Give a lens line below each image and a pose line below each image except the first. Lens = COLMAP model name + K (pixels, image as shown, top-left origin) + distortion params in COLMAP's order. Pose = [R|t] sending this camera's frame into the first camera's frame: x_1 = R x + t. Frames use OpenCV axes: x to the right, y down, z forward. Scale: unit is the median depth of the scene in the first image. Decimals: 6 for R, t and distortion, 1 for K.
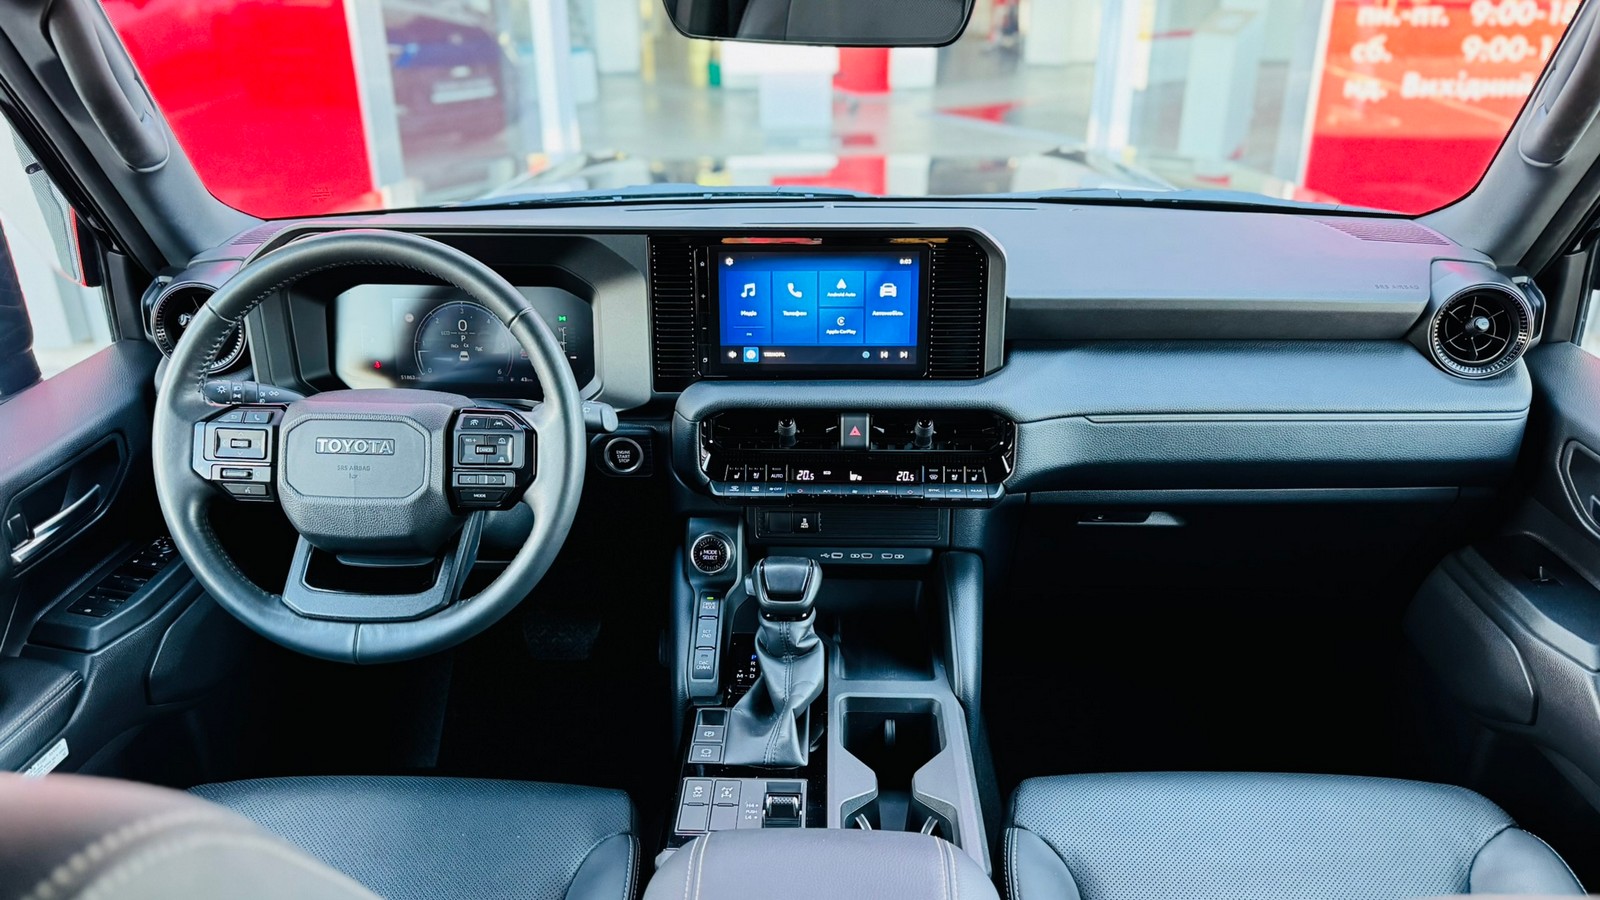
lens RADIAL K [[1116.1, 0, 800.0], [0, 1116.1, 450.0], [0, 0, 1]] dist [0.086819, -0.113994]
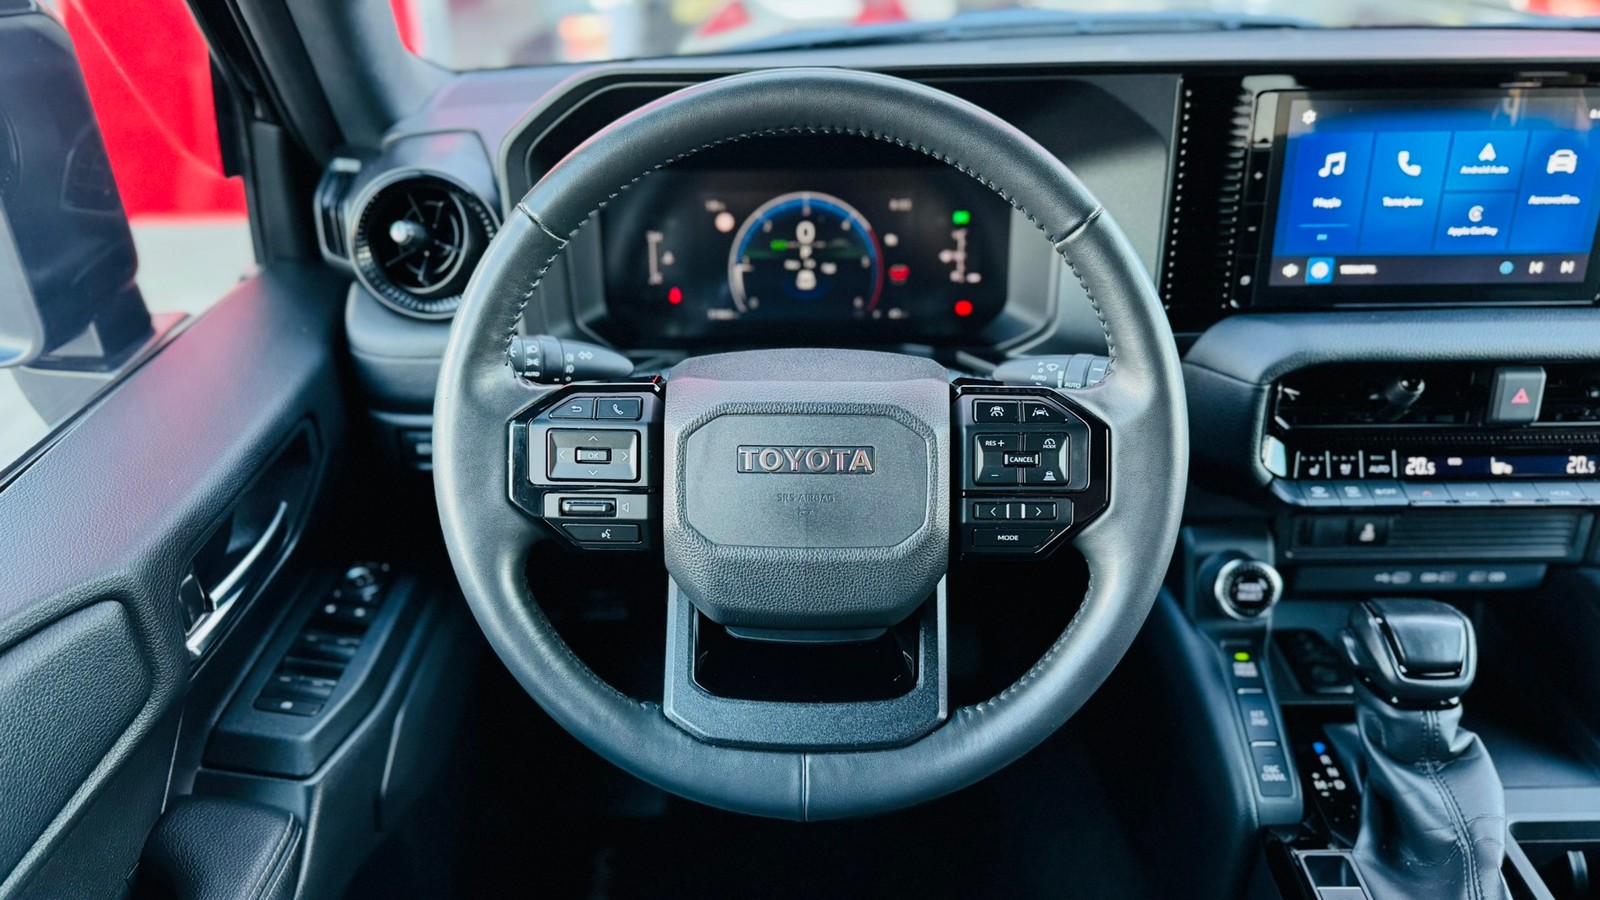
lens RADIAL K [[1163.5, 0, 801.9], [0, 1163.5, 453.7], [0, 0, 1]] dist [0.087054, -0.136135]
pose [[0.999507, -0.021474, 0.022902, -0.355299], [0.019075, 0.994779, 0.100257, -0.056937], [-0.024935, -0.099771, 0.994698, 0.358551]]
